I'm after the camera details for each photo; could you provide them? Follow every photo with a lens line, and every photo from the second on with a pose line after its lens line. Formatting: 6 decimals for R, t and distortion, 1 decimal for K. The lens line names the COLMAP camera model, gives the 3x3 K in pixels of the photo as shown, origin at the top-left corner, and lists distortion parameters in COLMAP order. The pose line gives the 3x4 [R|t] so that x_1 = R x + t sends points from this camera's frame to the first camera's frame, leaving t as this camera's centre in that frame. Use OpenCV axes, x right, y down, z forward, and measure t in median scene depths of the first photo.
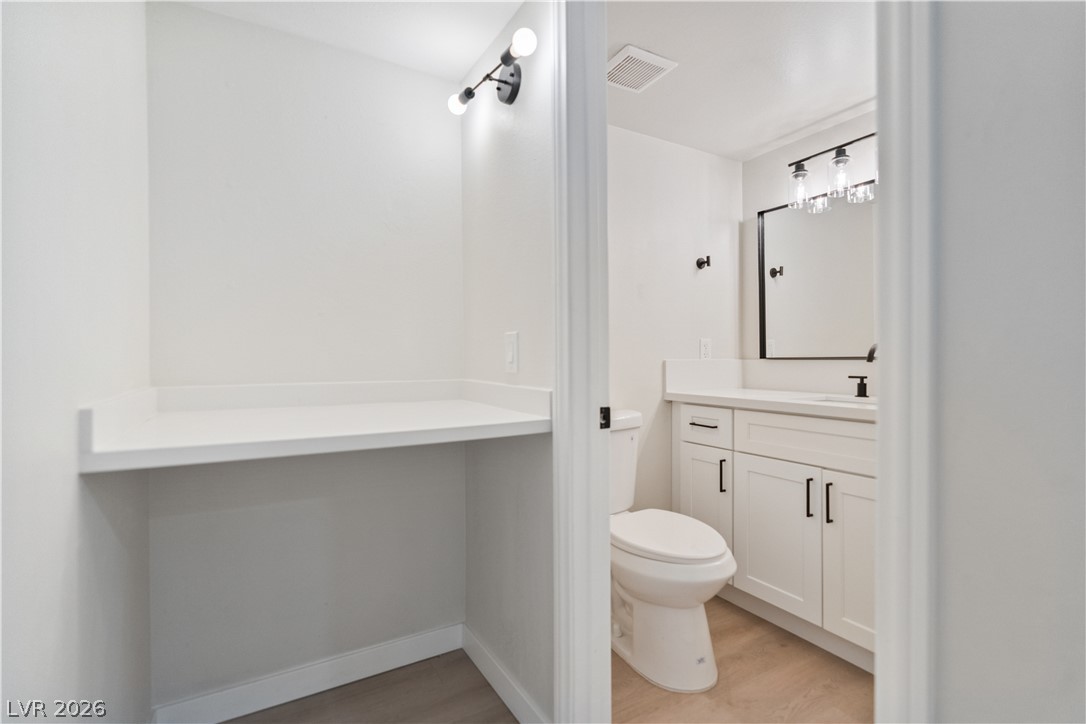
lens RADIAL K [[515.1, 0, 547.9], [0, 515.1, 356.2], [0, 0, 1]] dist [0.000565, 0.000251]
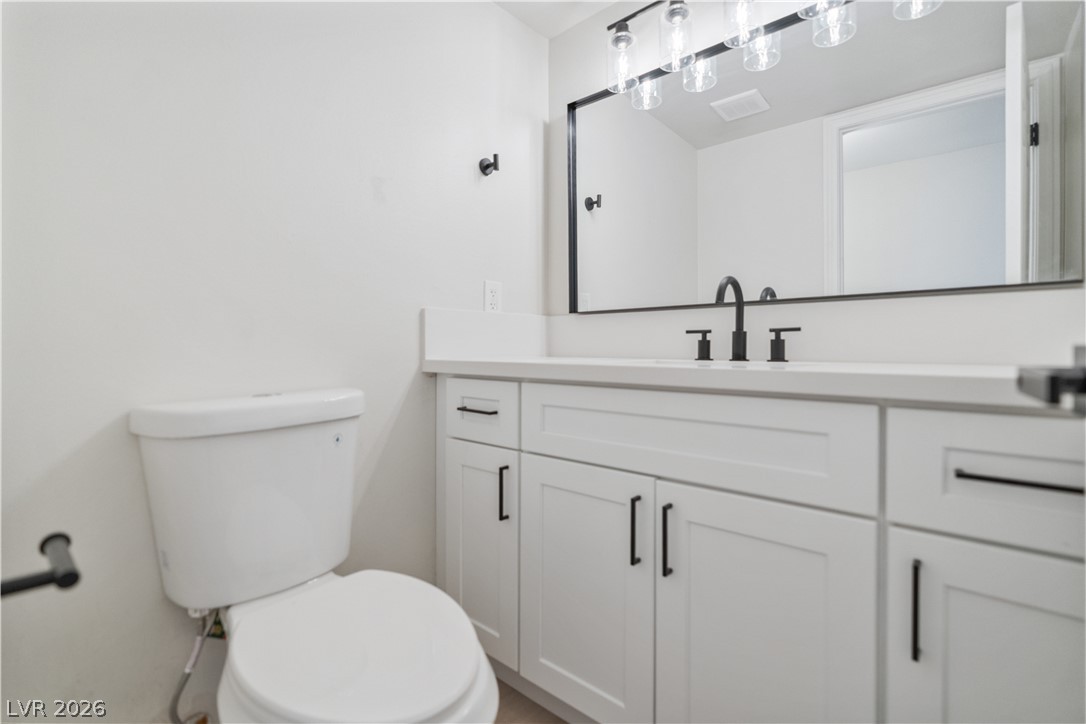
lens RADIAL K [[508.0, 0, 542.5], [0, 508.0, 347.8], [0, 0, 1]] dist [-0.000514, 0.000086]
pose [[0.955017, 0.002730, 0.296540, 0.190063], [-0.003469, 0.999992, 0.001967, 0.056295], [-0.296532, -0.002907, 0.955019, 0.387258]]
